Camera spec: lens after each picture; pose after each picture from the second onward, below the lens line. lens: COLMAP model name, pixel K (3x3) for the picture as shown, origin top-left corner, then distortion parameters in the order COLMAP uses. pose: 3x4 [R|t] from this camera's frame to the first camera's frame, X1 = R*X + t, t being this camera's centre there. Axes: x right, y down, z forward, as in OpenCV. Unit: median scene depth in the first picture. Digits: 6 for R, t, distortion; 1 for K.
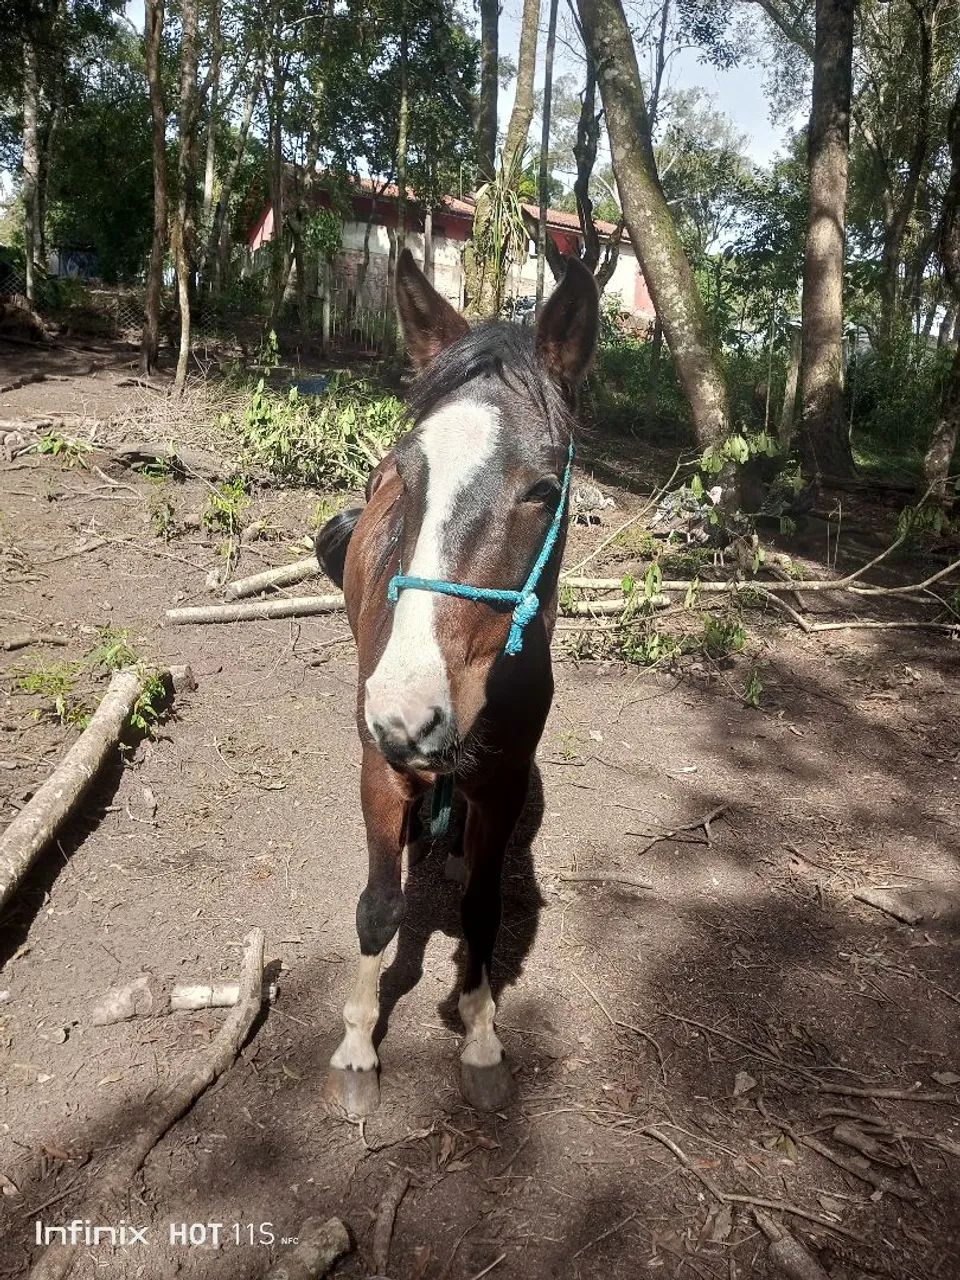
lens RADIAL K [[1189.5, 0, 400.4], [0, 1189.5, 641.4], [0, 0, 1]] dist [0.118806, -0.276846]
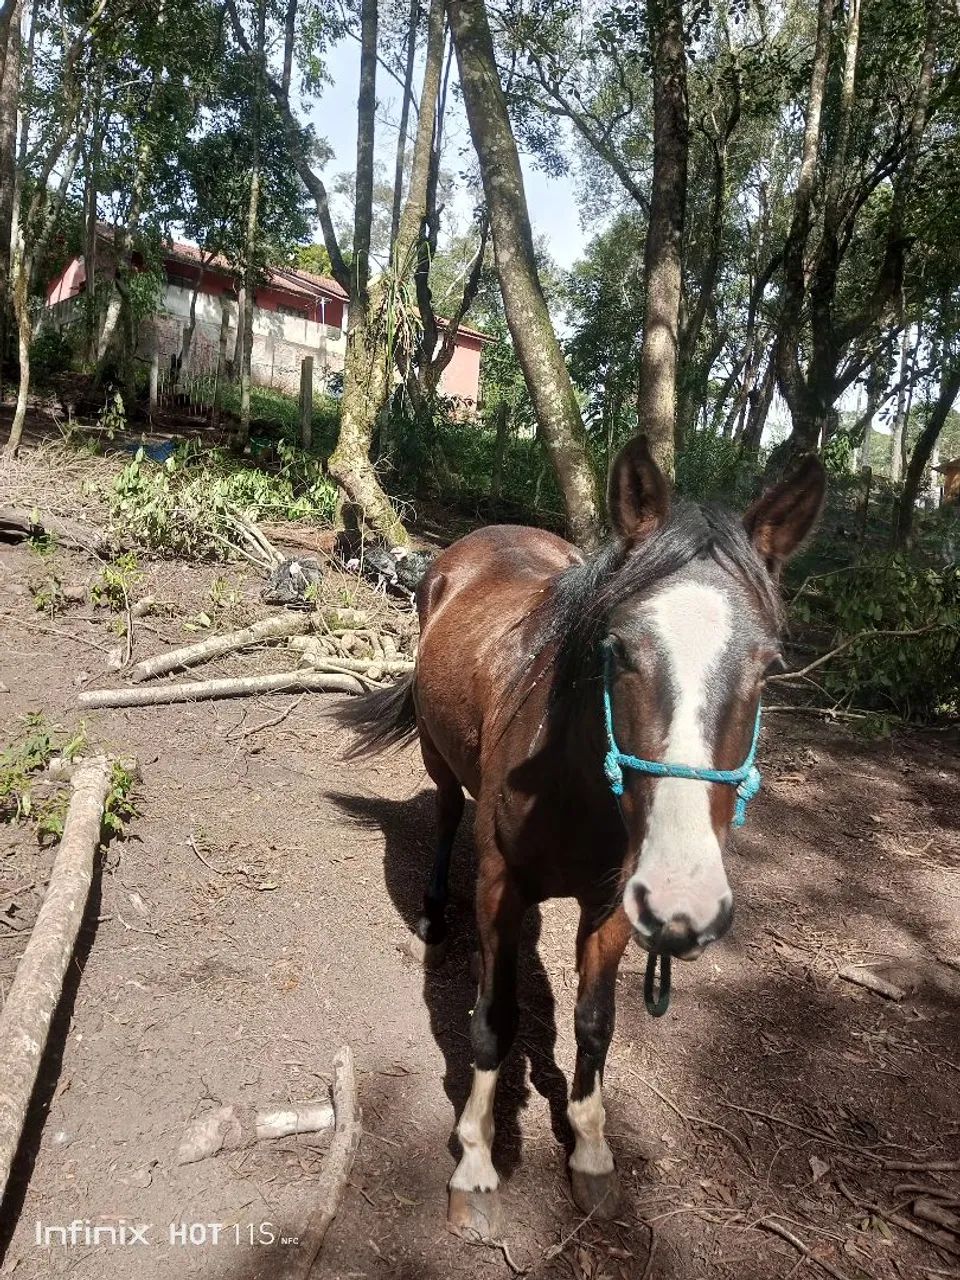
lens RADIAL K [[1194.5, 0, 457.2], [0, 1194.5, 637.8], [0, 0, 1]] dist [0.075469, -0.161272]
pose [[0.973548, 0.015123, 0.227981, -0.111728], [-0.002053, 0.998346, -0.057458, -0.014552], [-0.228473, 0.055470, 0.971969, 0.009178]]
